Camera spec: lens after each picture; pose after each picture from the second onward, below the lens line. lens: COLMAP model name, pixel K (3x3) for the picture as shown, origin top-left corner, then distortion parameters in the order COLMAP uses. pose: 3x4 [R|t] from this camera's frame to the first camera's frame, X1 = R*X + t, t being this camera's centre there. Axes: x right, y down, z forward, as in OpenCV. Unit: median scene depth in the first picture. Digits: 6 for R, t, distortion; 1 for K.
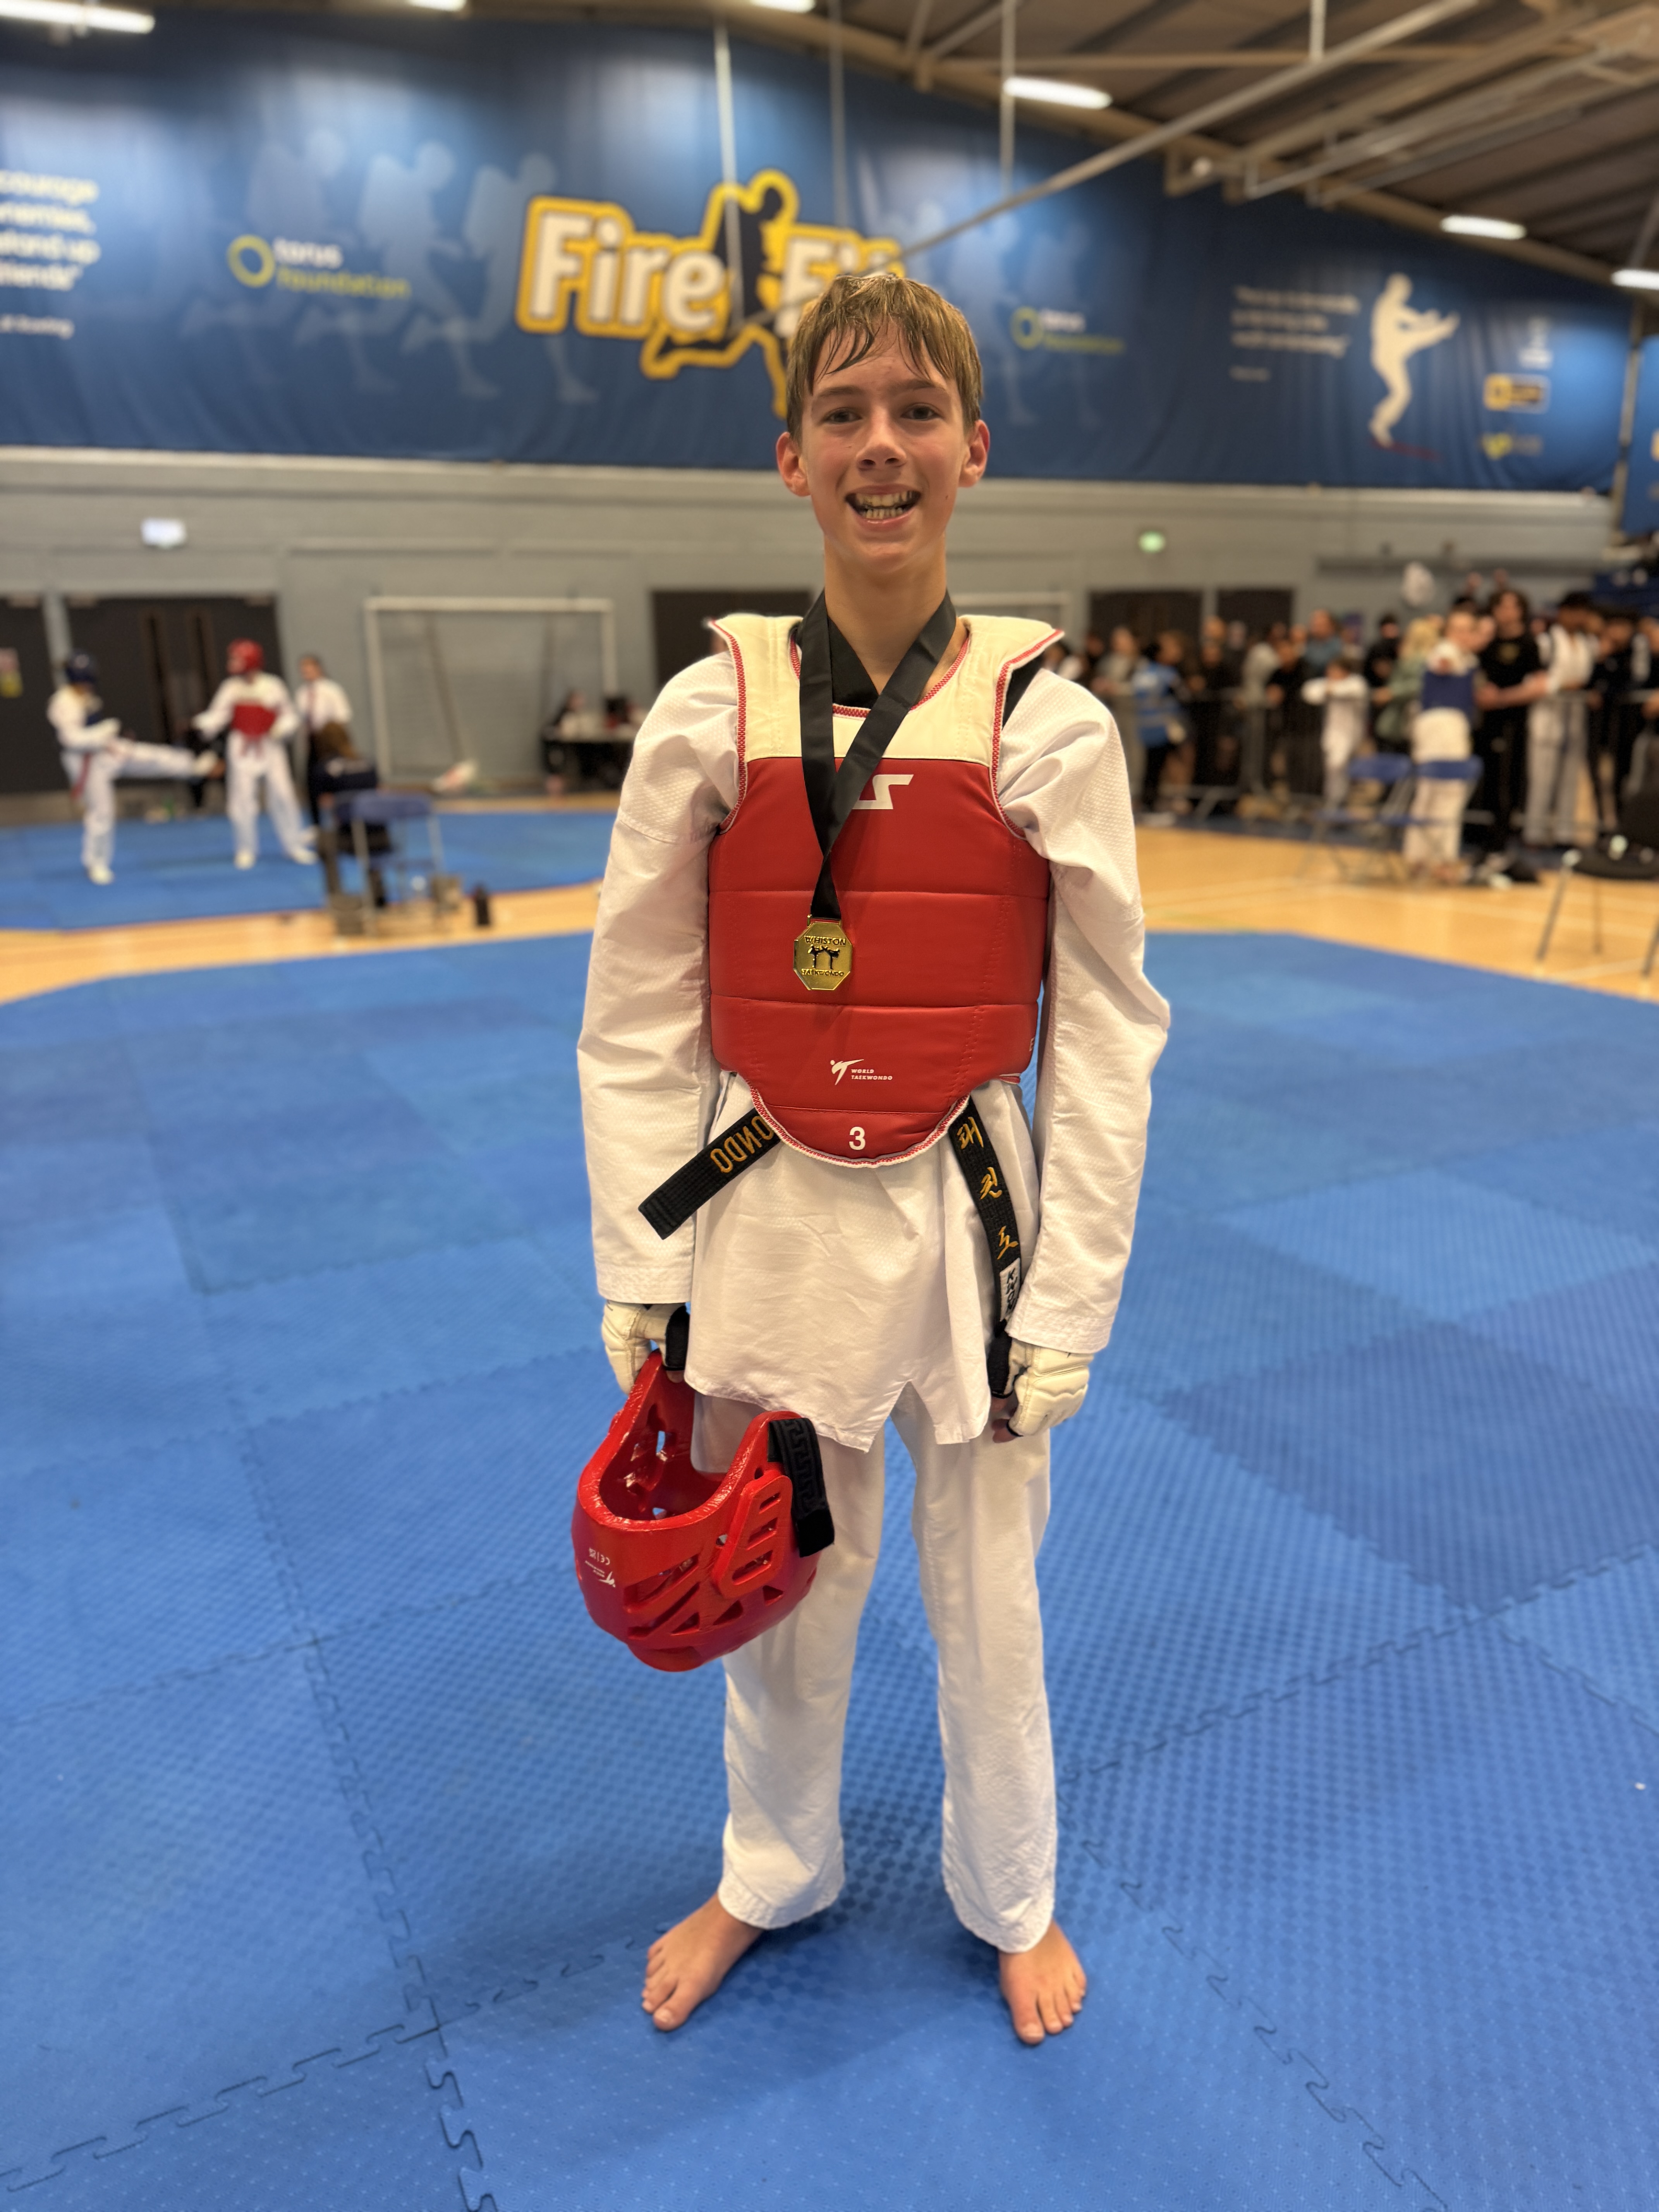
lens RADIAL K [[1584.8, 0, 857.5], [0, 1584.8, 1114.7], [0, 0, 1]] dist [0.000105, -0.011231]
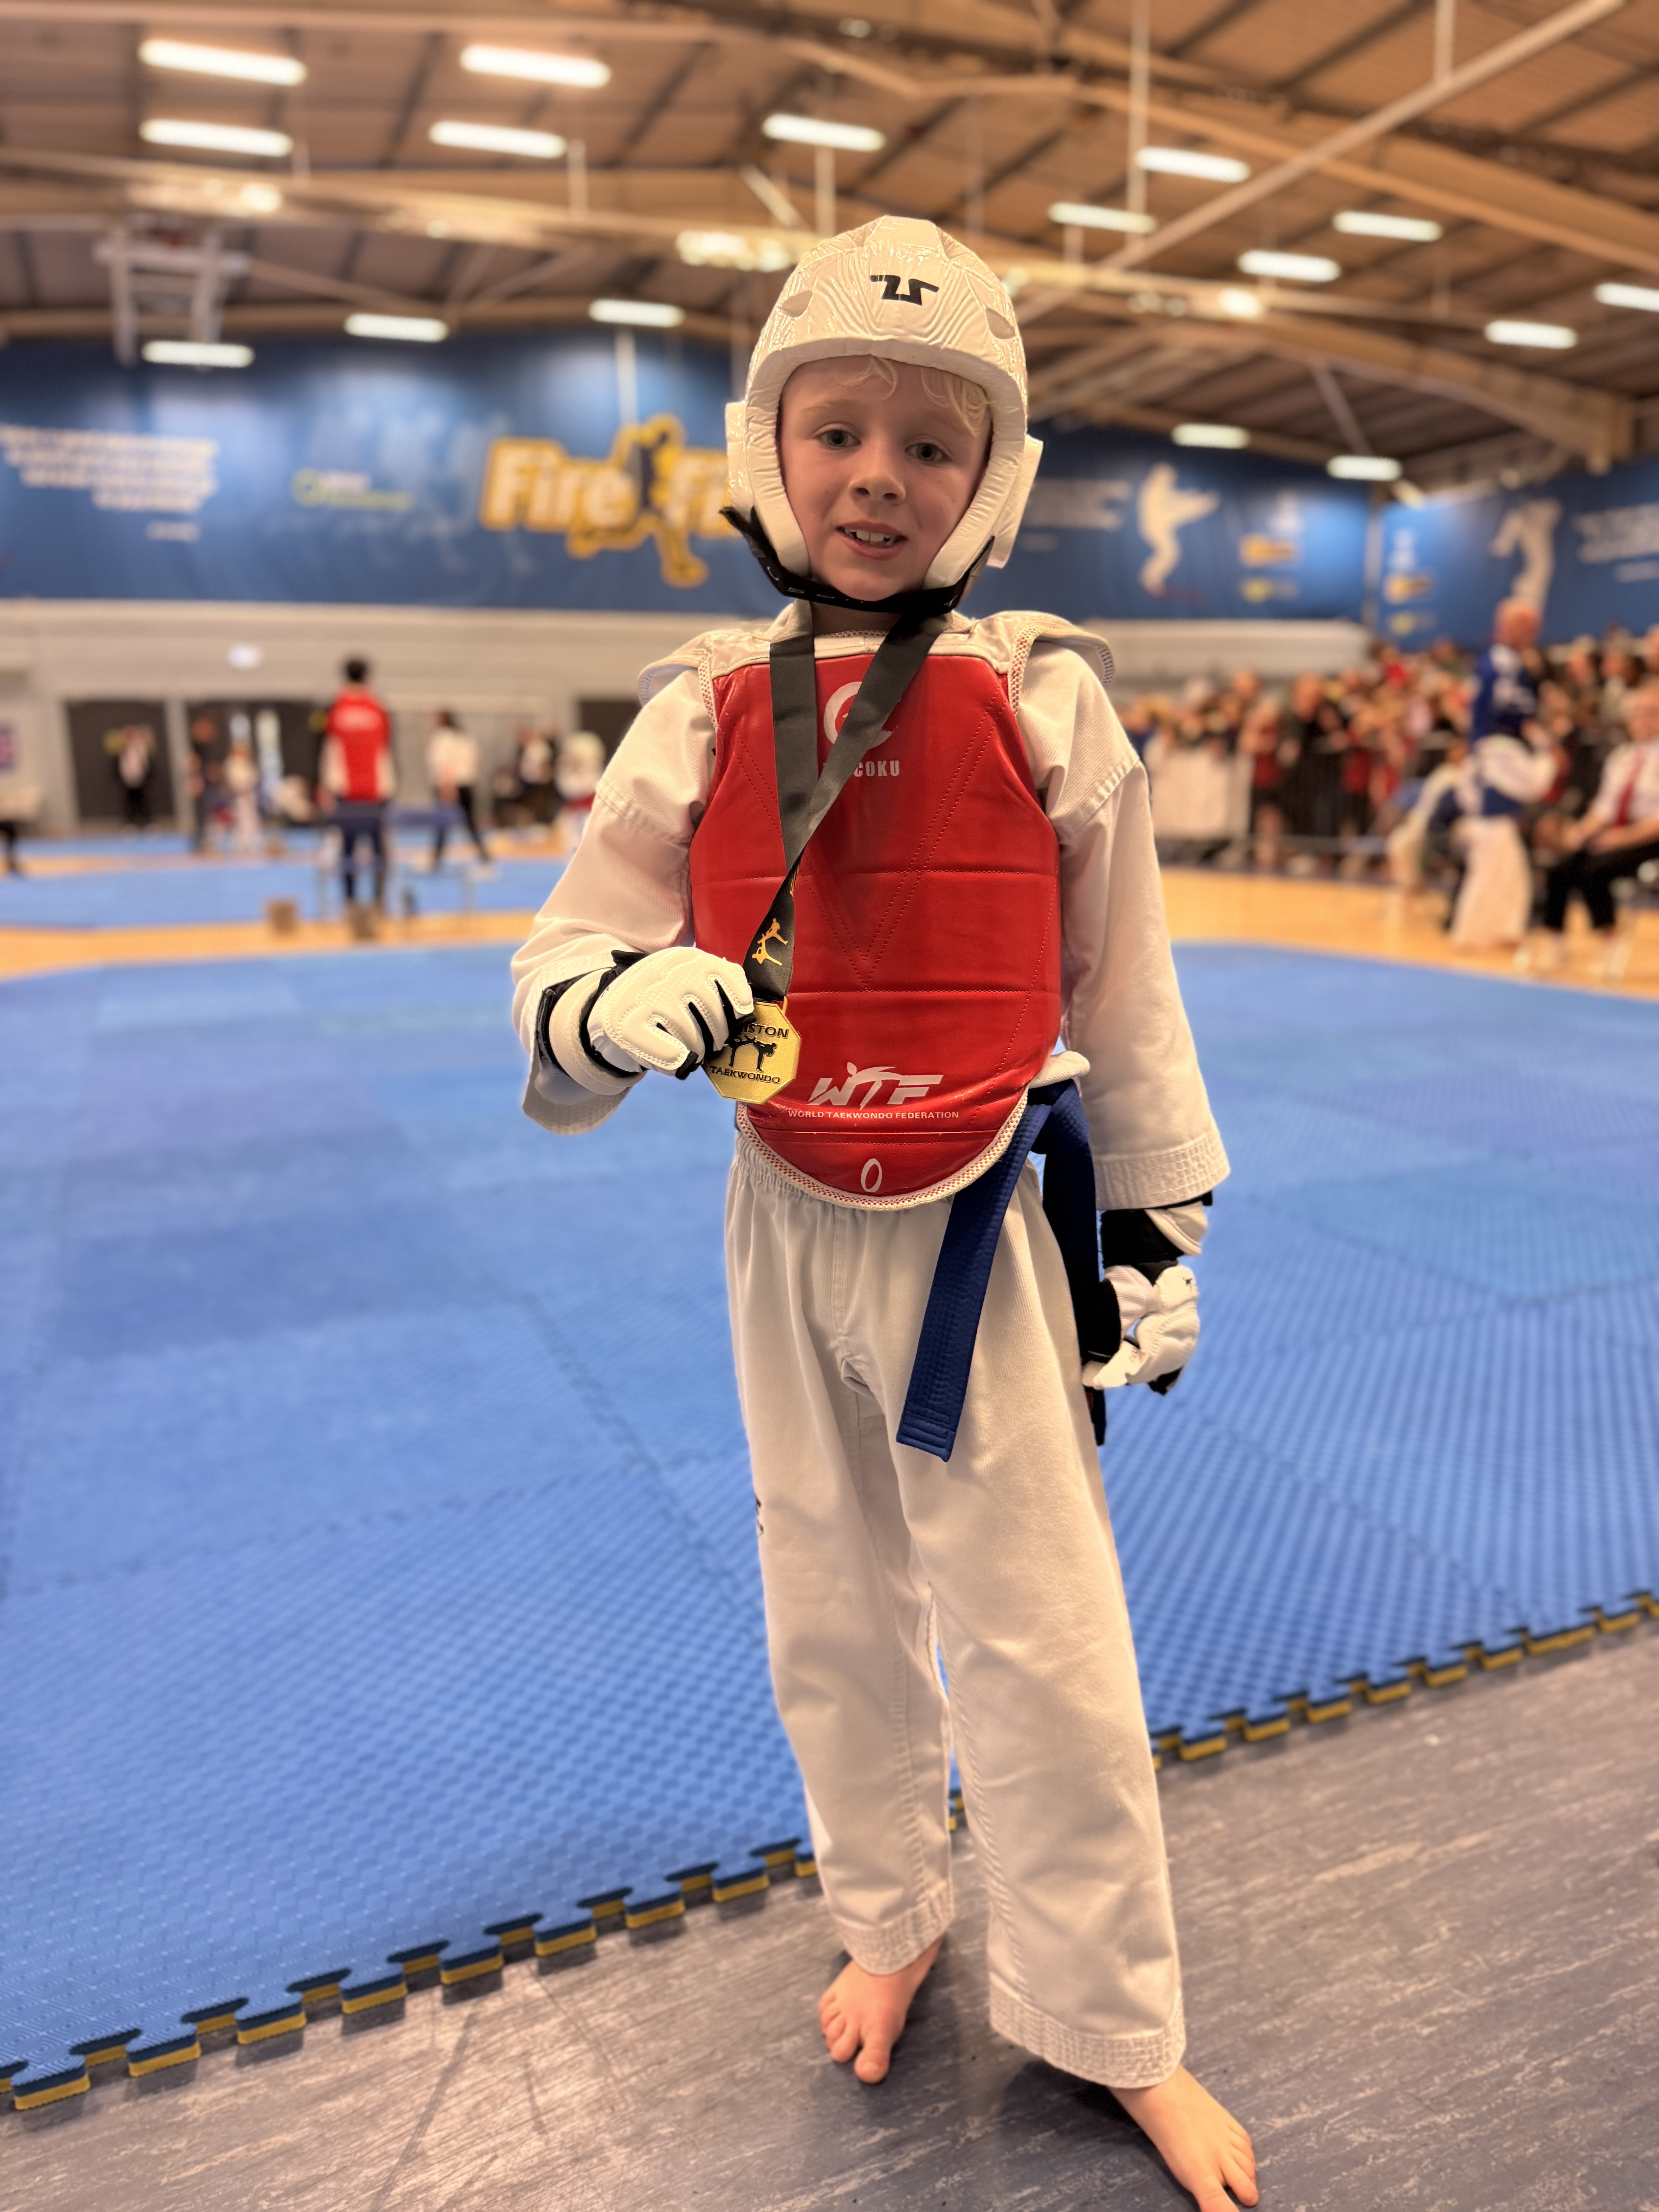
lens RADIAL K [[1584.8, 0, 820.7], [0, 1584.8, 1088.5], [0, 0, 1]] dist [0.000105, -0.011231]
pose [[0.996677, 0.017236, -0.079615, 0.222681], [-0.024240, 0.995838, -0.087858, 0.152385], [0.077770, 0.089496, 0.992946, -0.399836]]
